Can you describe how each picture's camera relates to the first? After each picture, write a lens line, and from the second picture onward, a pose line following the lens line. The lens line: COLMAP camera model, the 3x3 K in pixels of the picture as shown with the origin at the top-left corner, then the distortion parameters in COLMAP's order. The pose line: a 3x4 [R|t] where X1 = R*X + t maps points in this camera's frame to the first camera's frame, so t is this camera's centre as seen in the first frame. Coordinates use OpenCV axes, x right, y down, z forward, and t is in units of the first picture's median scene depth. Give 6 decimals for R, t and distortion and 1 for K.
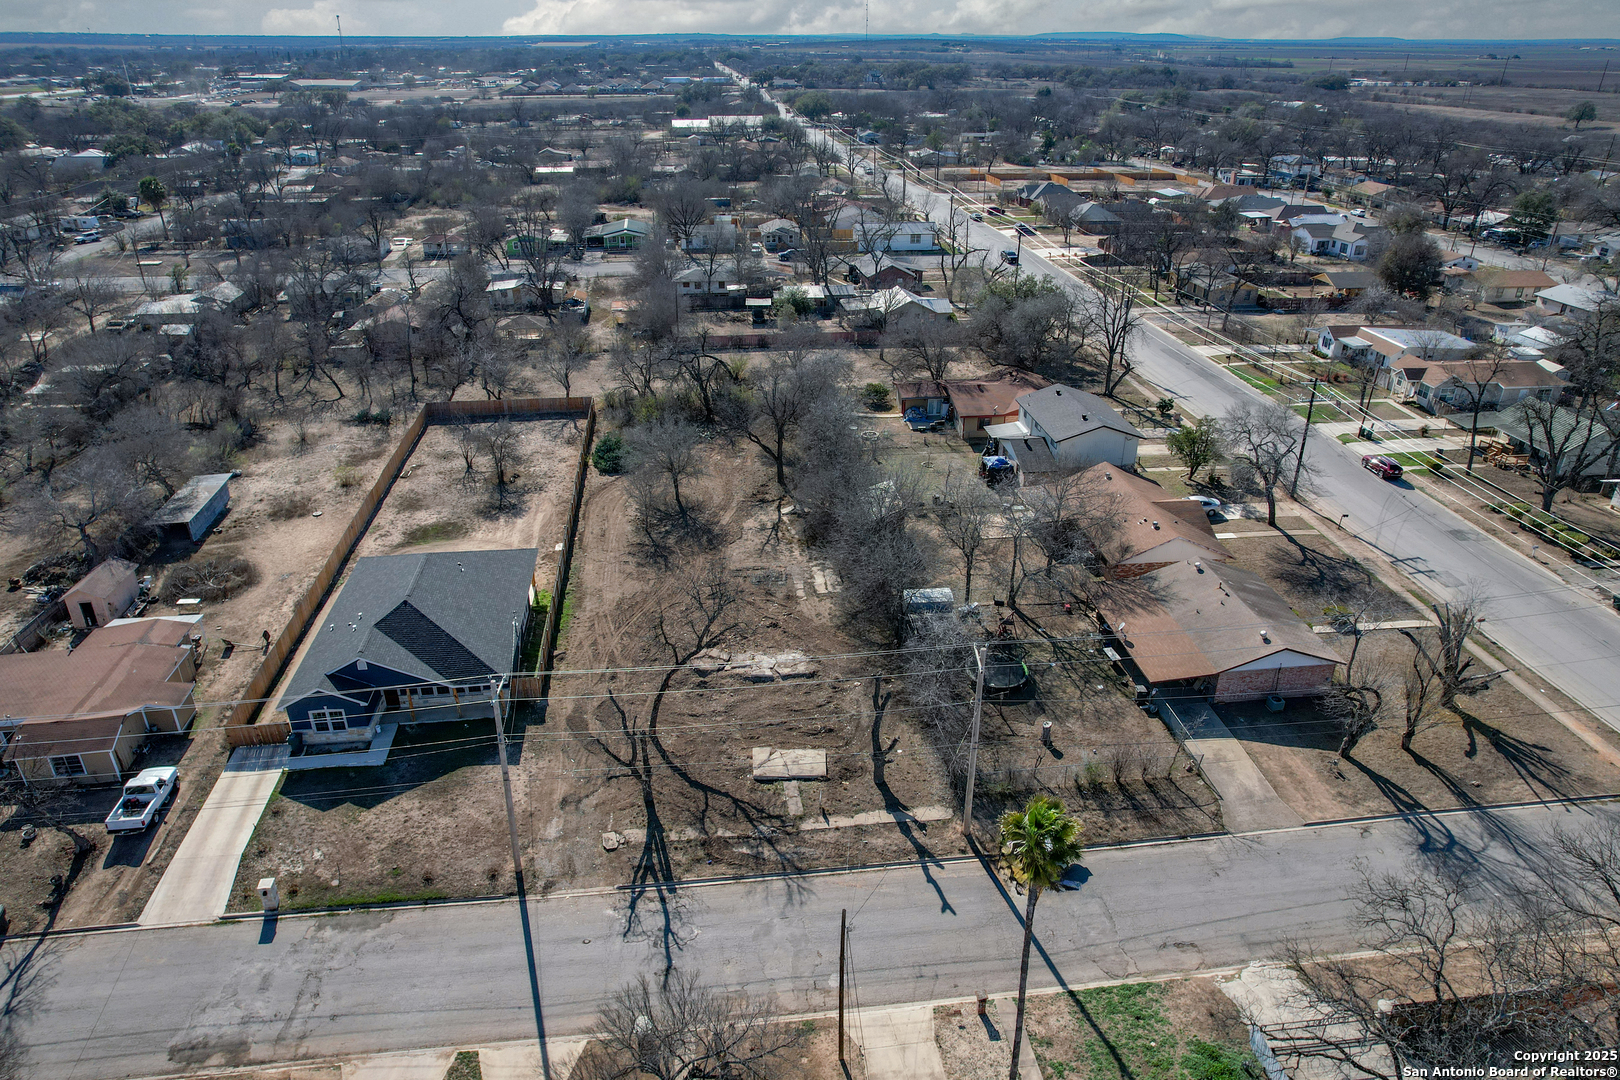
lens RADIAL K [[1062.2, 0, 810.0], [0, 1062.2, 540.0], [0, 0, 1]] dist [-0.036501, -0.001782]
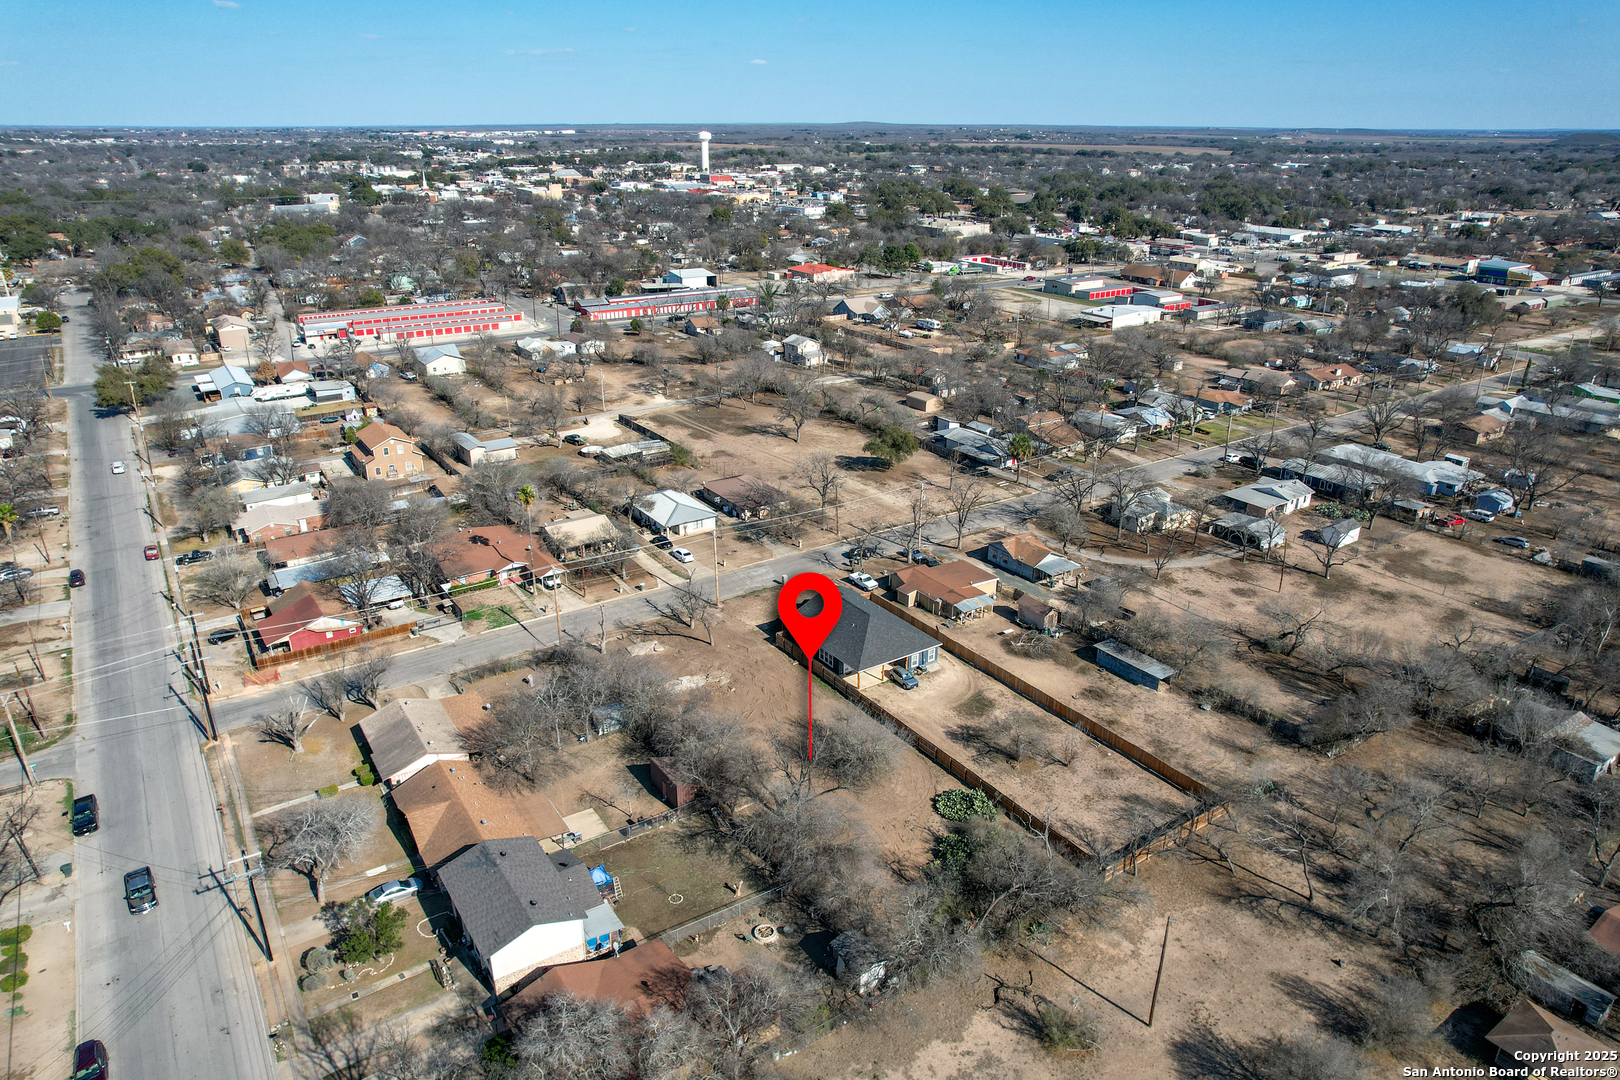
lens RADIAL K [[1048.6, 0, 810.0], [0, 1048.6, 540.0], [0, 0, 1]] dist [-0.075129, 0.064364]
pose [[-0.892756, 0.168992, -0.417647, 0.565437], [-0.197367, 0.686619, 0.699715, -1.602187], [0.405011, 0.707104, -0.579629, 2.313192]]
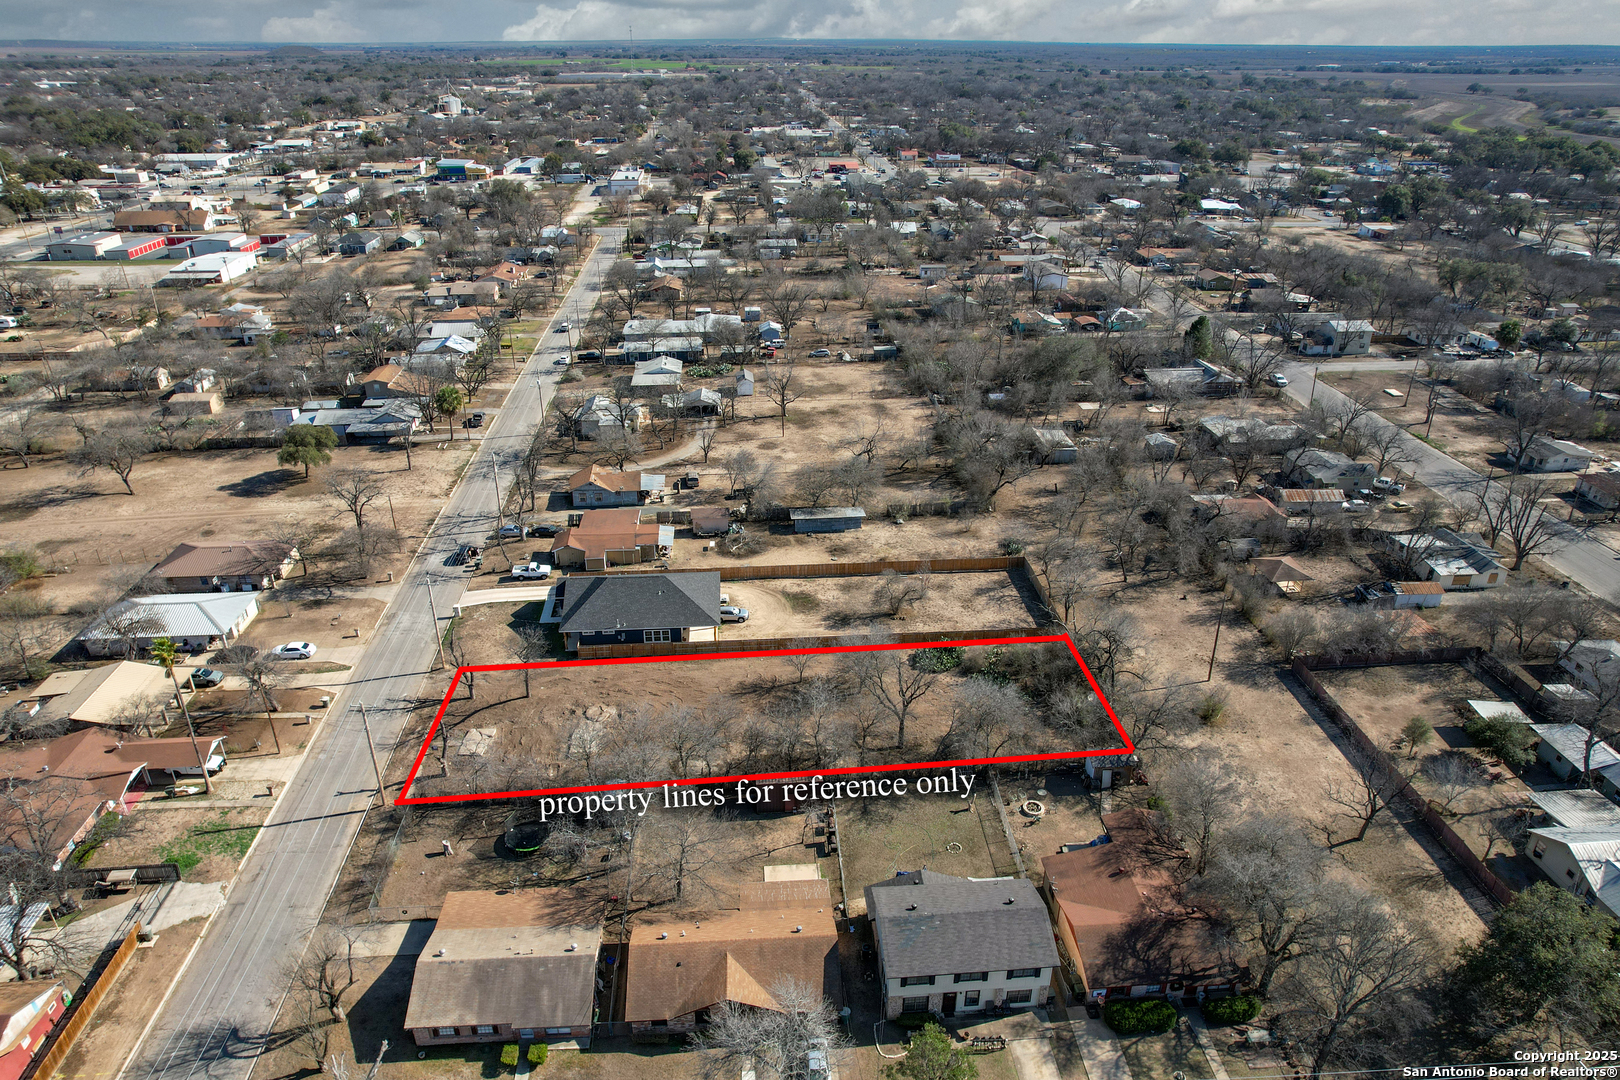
lens RADIAL K [[1048.6, 0, 810.0], [0, 1048.6, 540.0], [0, 0, 1]] dist [-0.075129, 0.064364]
pose [[-0.045114, 0.439631, -0.897045, 1.359626], [-0.438197, 0.798252, 0.413252, -1.013399], [0.897746, 0.411726, 0.156633, 1.110042]]
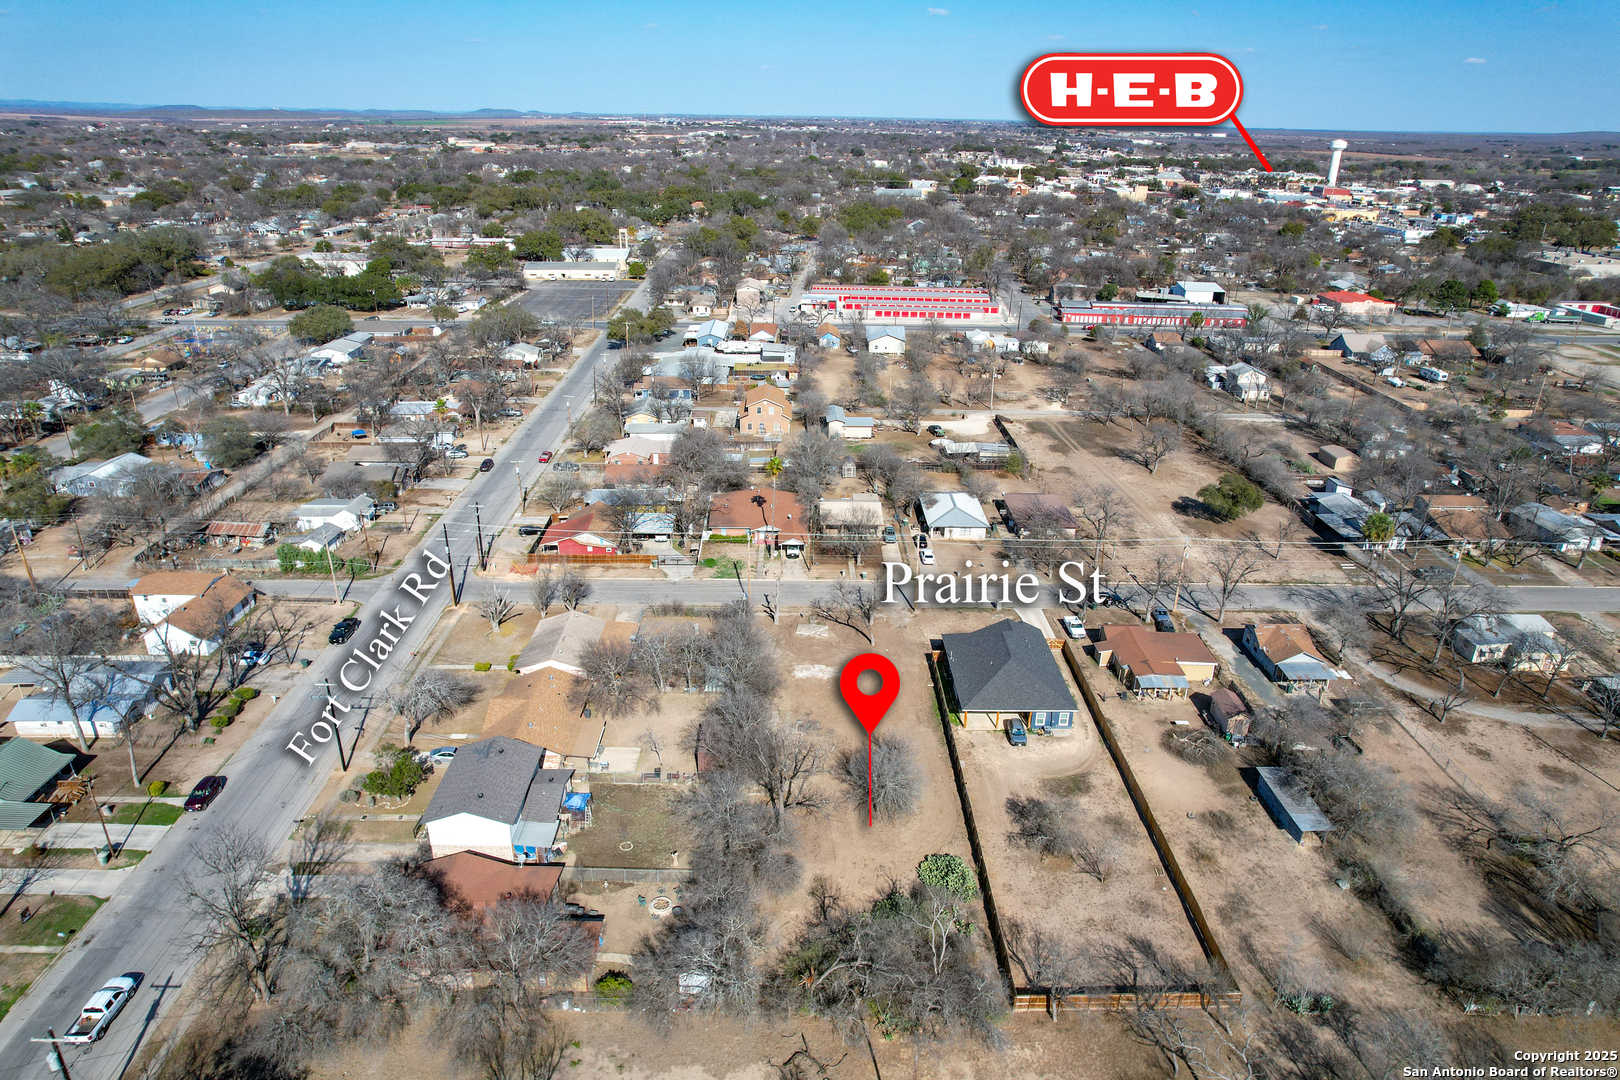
lens RADIAL K [[1034.9, 0, 810.0], [0, 1034.9, 540.0], [0, 0, 1]] dist [-0.074845, 0.060832]
pose [[-0.993614, -0.054539, 0.098777, -0.231362], [0.037830, 0.663734, 0.747011, -1.649907], [-0.106303, 0.745977, -0.657432, 2.393797]]
